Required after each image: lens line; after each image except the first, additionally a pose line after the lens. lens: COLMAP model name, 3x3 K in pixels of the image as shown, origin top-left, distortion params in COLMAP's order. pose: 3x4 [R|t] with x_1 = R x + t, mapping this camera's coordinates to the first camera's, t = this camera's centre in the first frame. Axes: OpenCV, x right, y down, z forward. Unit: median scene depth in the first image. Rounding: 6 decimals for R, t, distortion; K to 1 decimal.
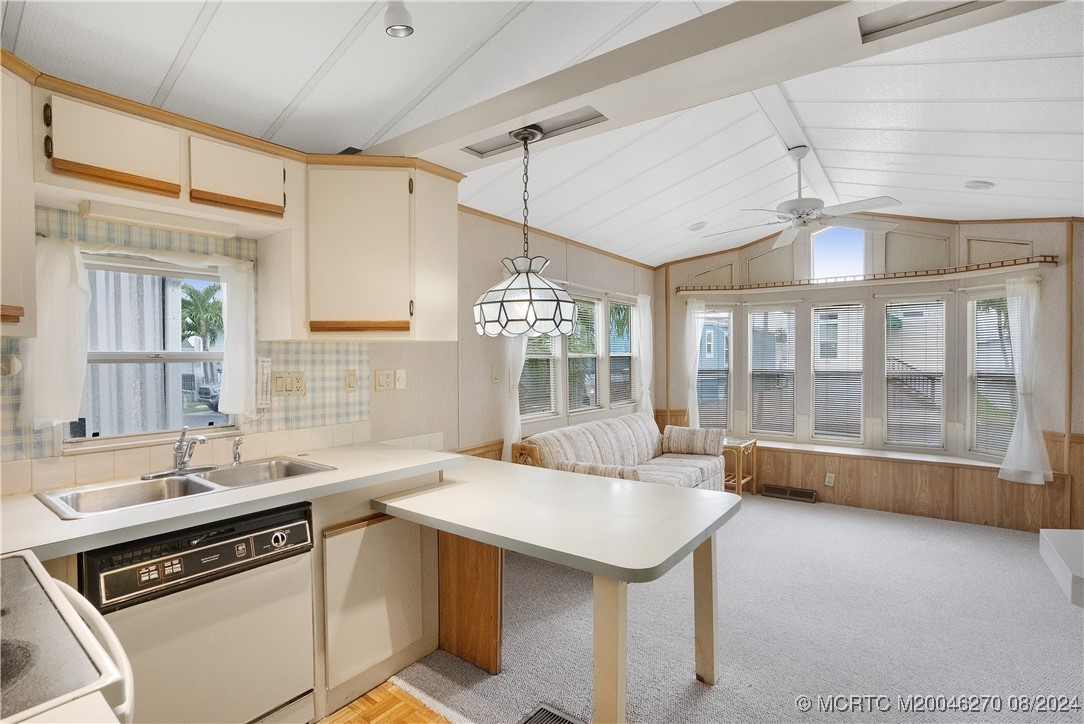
lens RADIAL K [[526.5, 0, 519.1], [0, 526.5, 365.6], [0, 0, 1]] dist [-0.021445, 0.000787]
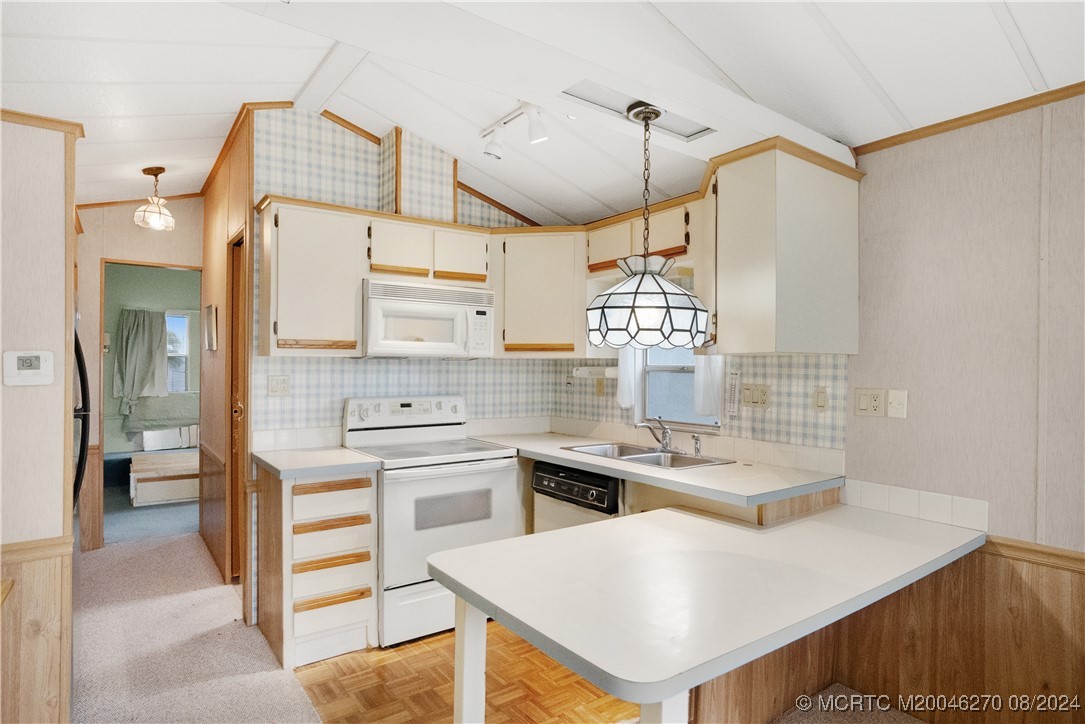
lens RADIAL K [[590.5, 0, 539.3], [0, 590.5, 366.6], [0, 0, 1]] dist [-0.019999, 0.003122]
pose [[-0.260839, 0.007693, -0.965352, 0.778206], [-0.019934, 0.999712, 0.013353, -0.029878], [0.965177, 0.022727, -0.260610, 0.853594]]
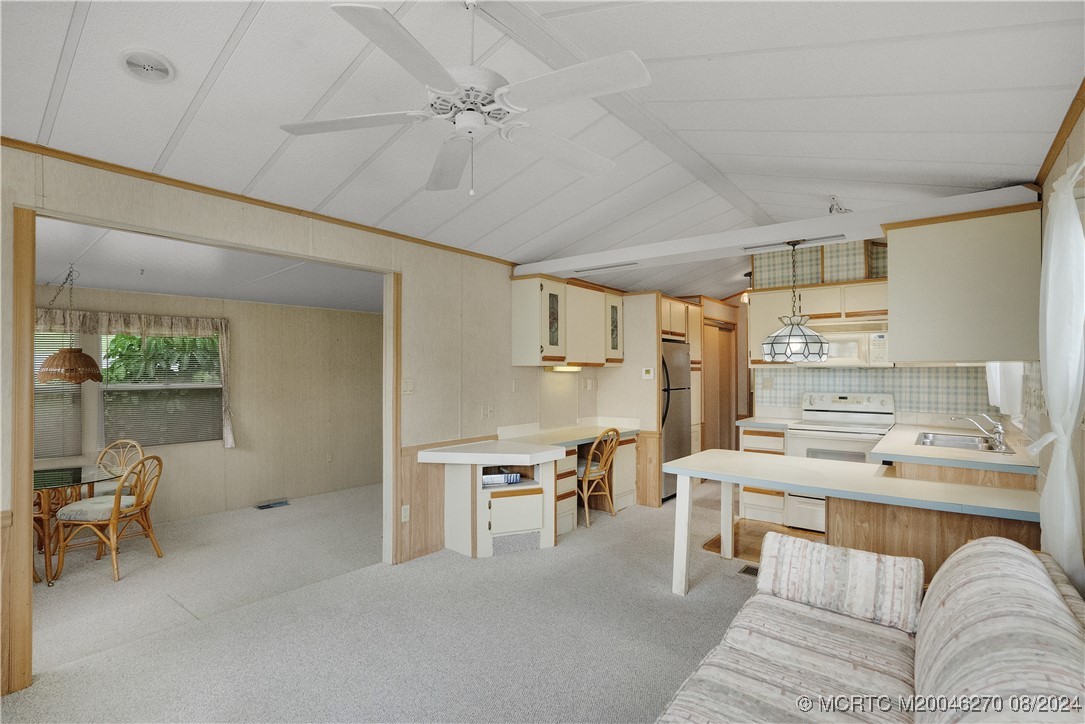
lens RADIAL K [[519.4, 0, 541.9], [0, 519.4, 368.1], [0, 0, 1]] dist [-0.000828, -0.000069]
pose [[-0.999861, 0.005323, -0.015824, 0.680380], [0.005150, 0.999927, 0.010969, -0.049658], [0.015881, 0.010886, -0.999815, 1.978724]]
